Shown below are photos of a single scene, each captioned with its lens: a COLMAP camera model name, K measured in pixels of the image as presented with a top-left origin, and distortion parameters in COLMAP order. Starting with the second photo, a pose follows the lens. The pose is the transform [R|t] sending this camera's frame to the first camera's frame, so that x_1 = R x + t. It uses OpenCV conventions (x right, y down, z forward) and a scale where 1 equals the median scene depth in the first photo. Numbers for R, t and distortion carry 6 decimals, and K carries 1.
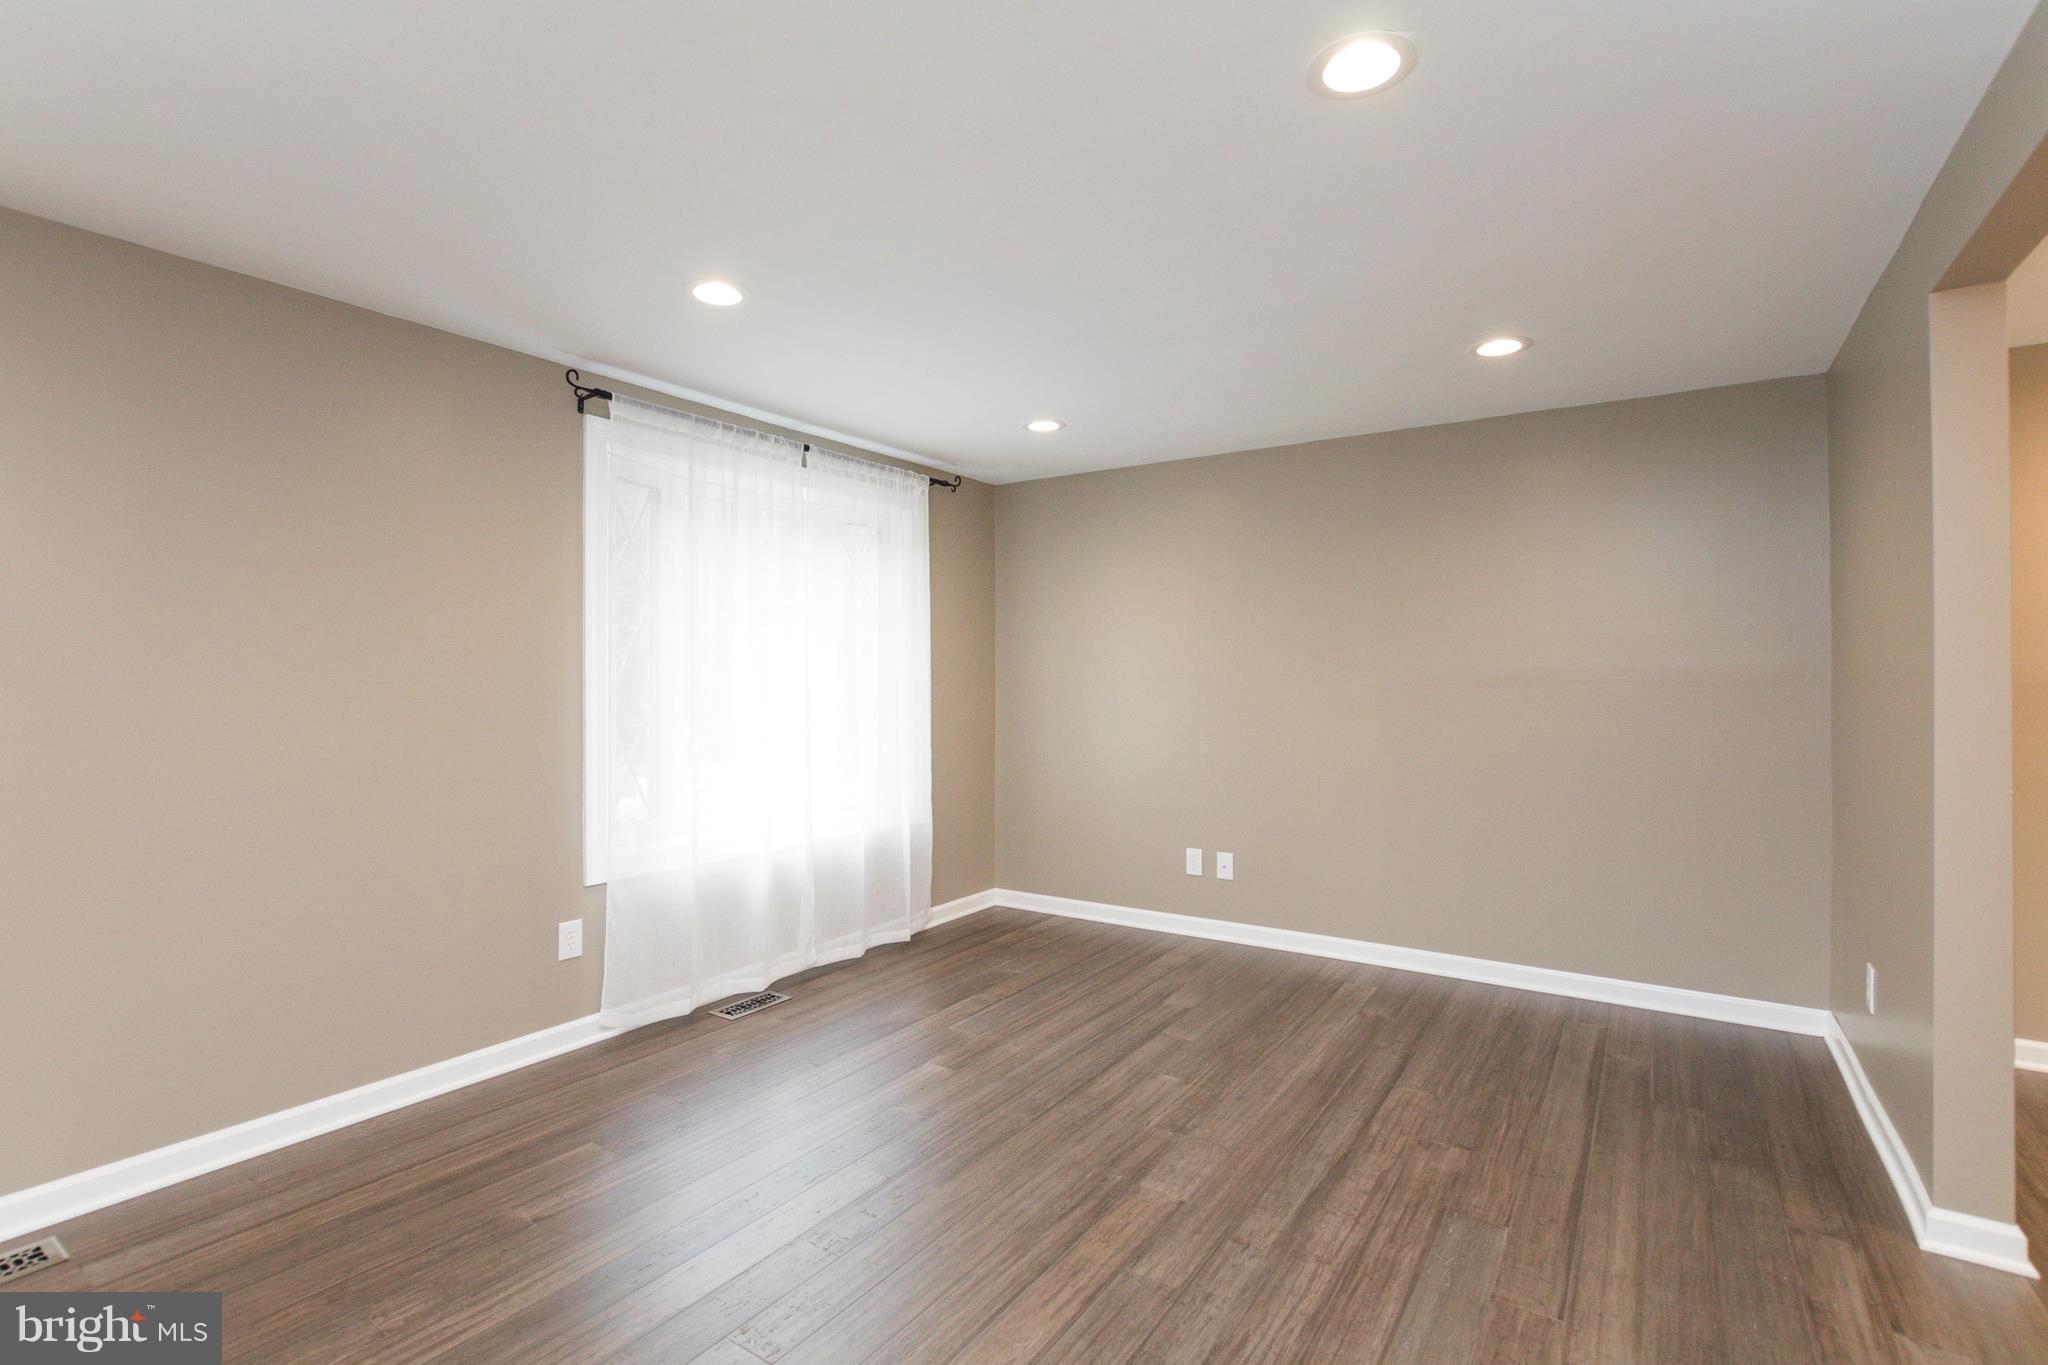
lens RADIAL K [[961.1, 0, 979.4], [0, 961.1, 674.3], [0, 0, 1]] dist [-0.020754, 0.002292]
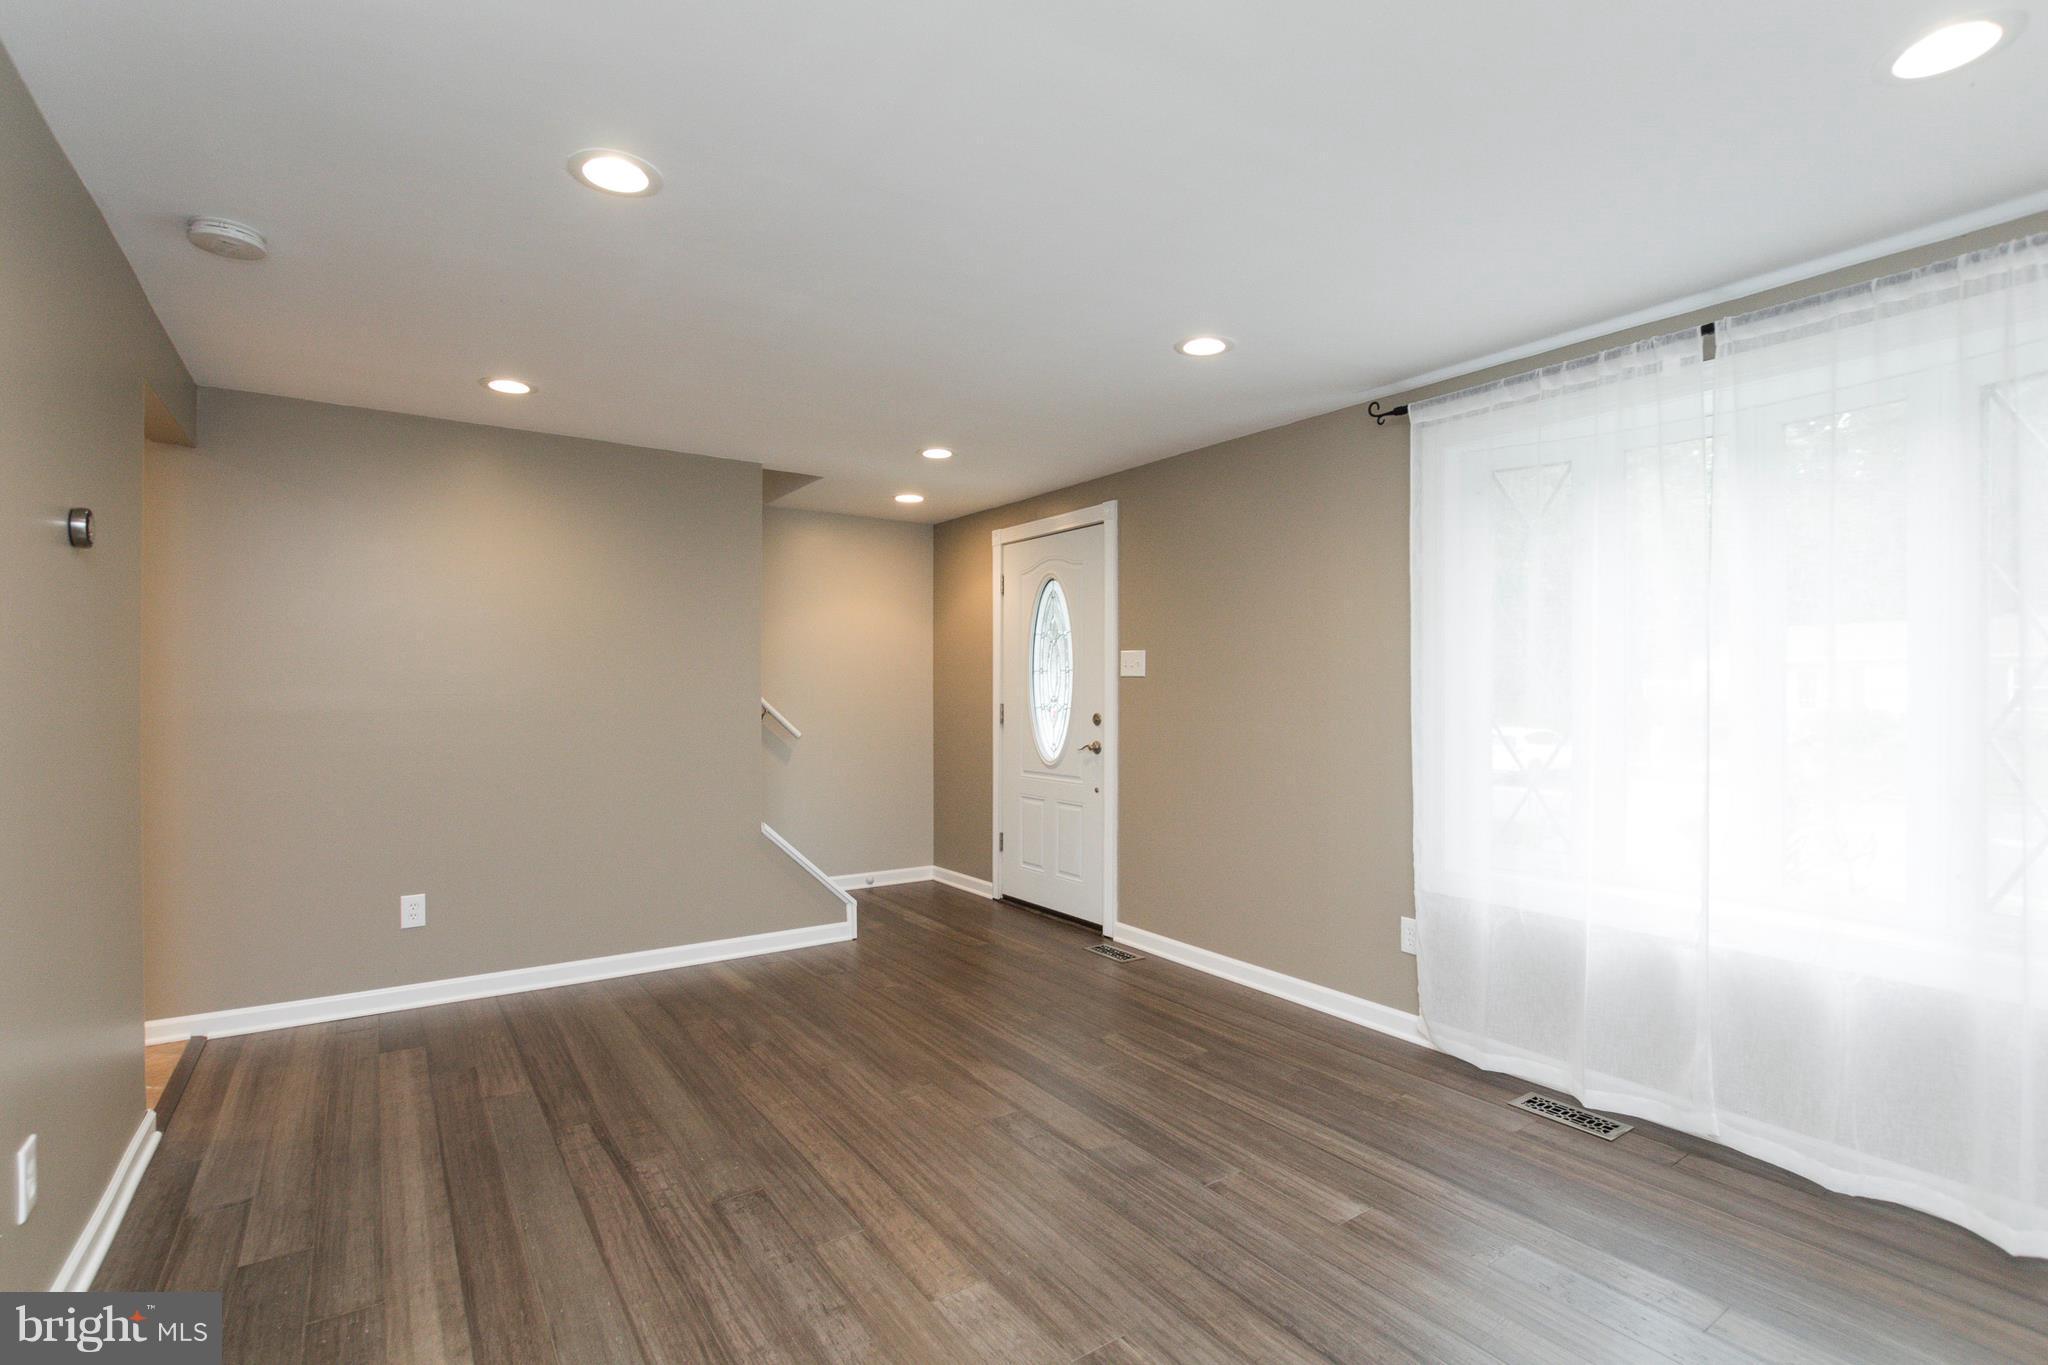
lens RADIAL K [[961.1, 0, 1056.3], [0, 961.1, 686.0], [0, 0, 1]] dist [-0.020754, 0.002292]
pose [[-0.323386, -0.000021, -0.946267, 0.951444], [0.002381, 0.999997, -0.000836, 0.004479], [0.946264, -0.002523, -0.323385, 1.337040]]
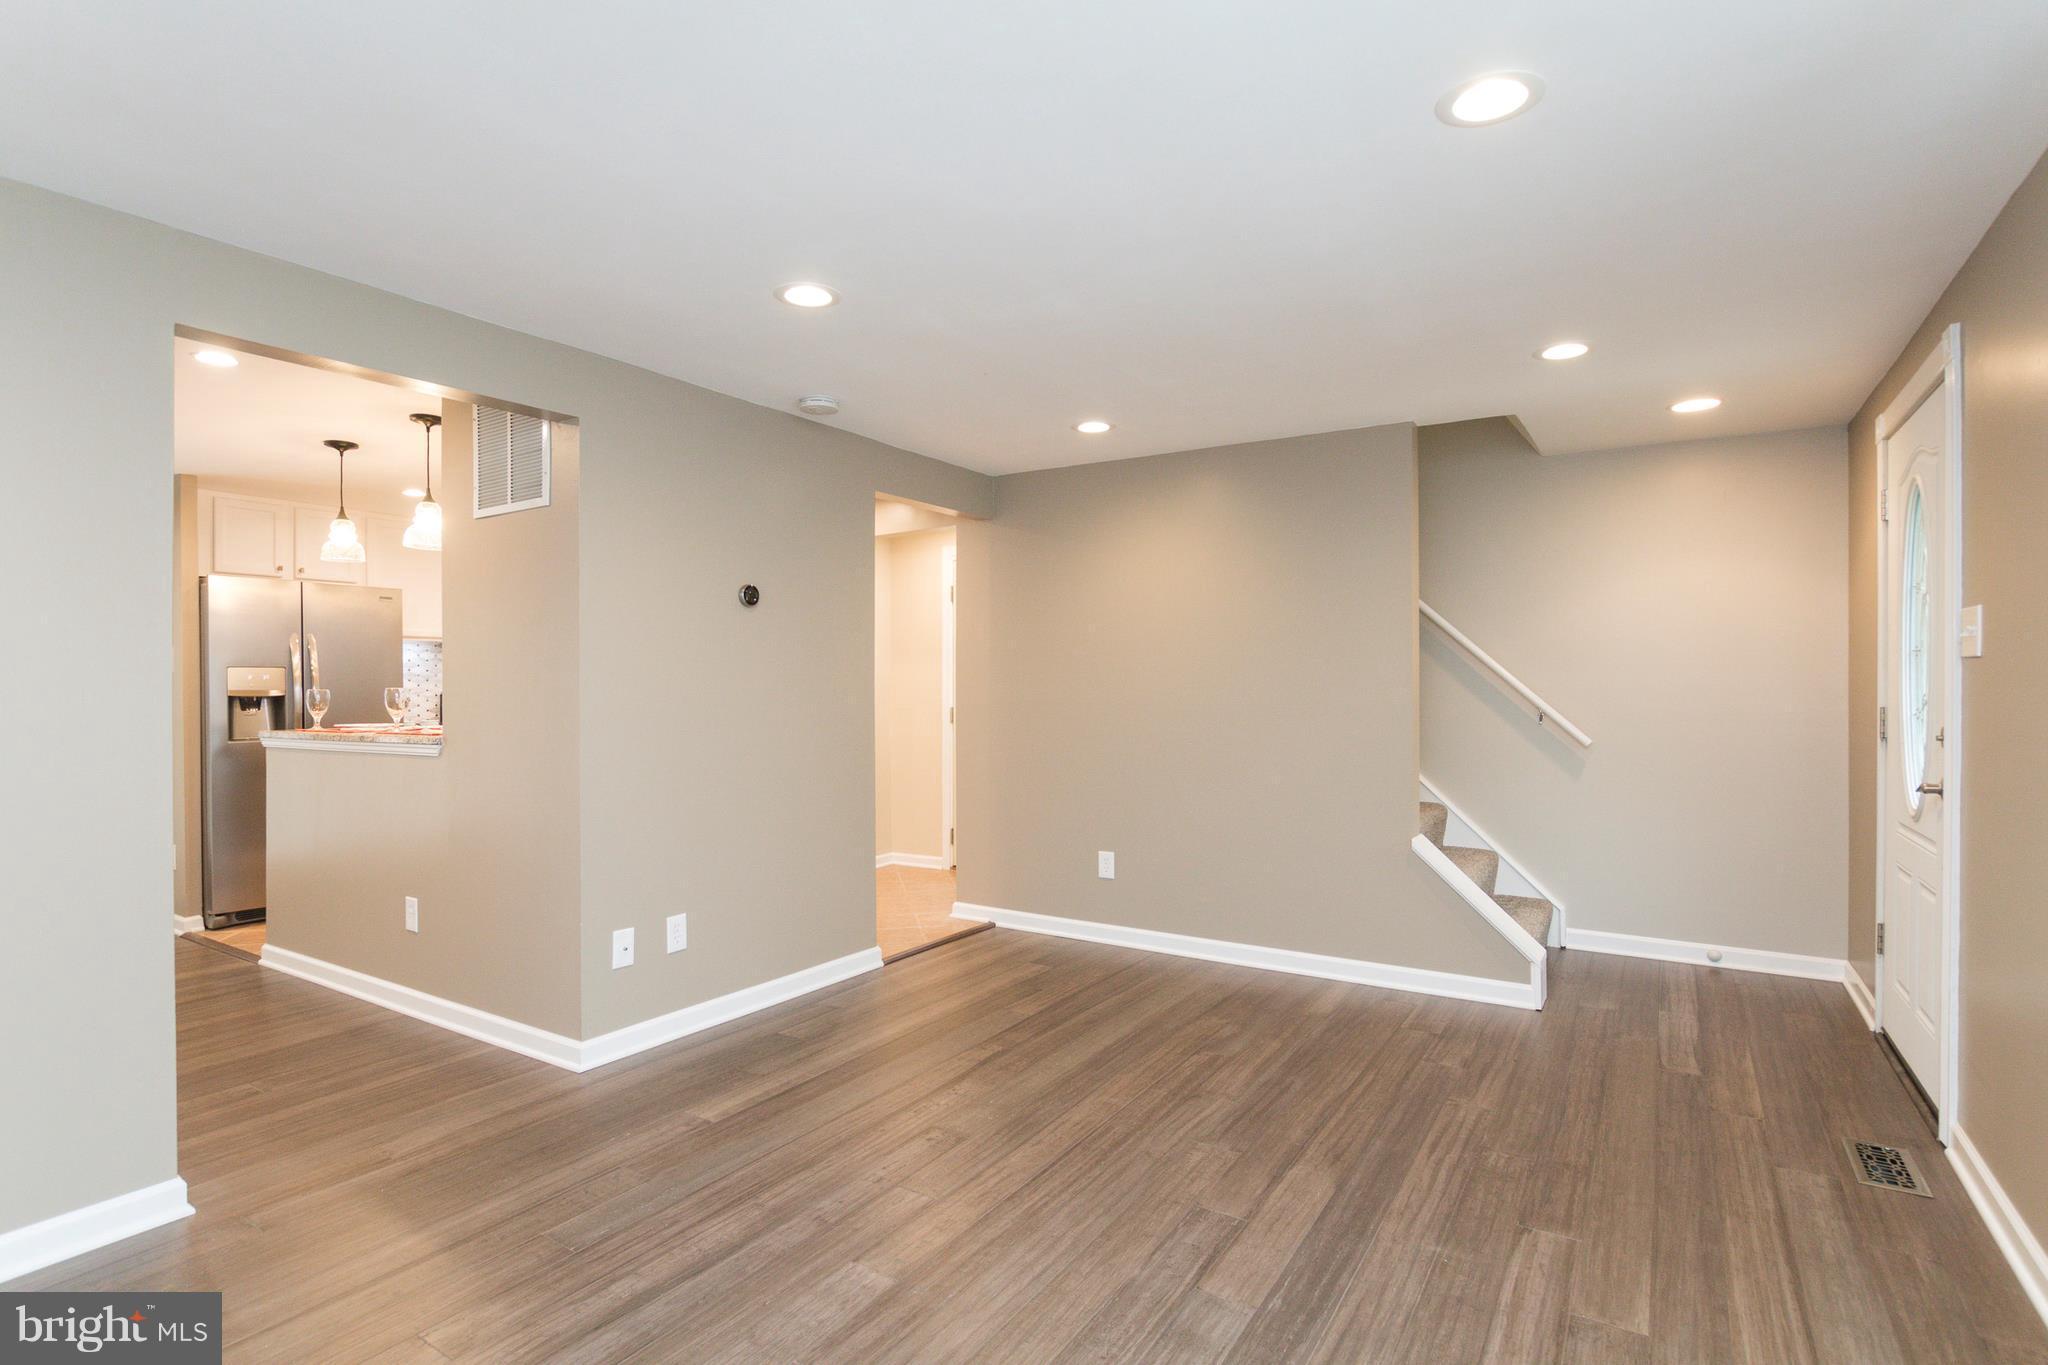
lens RADIAL K [[1018.8, 0, 977.0], [0, 1018.8, 693.0], [0, 0, 1]] dist [-0.012433, -0.000166]
pose [[-0.999777, 0.005003, -0.020506, 0.110351], [0.004936, 0.999982, 0.003303, 0.013862], [0.020522, 0.003201, -0.999784, 1.893092]]
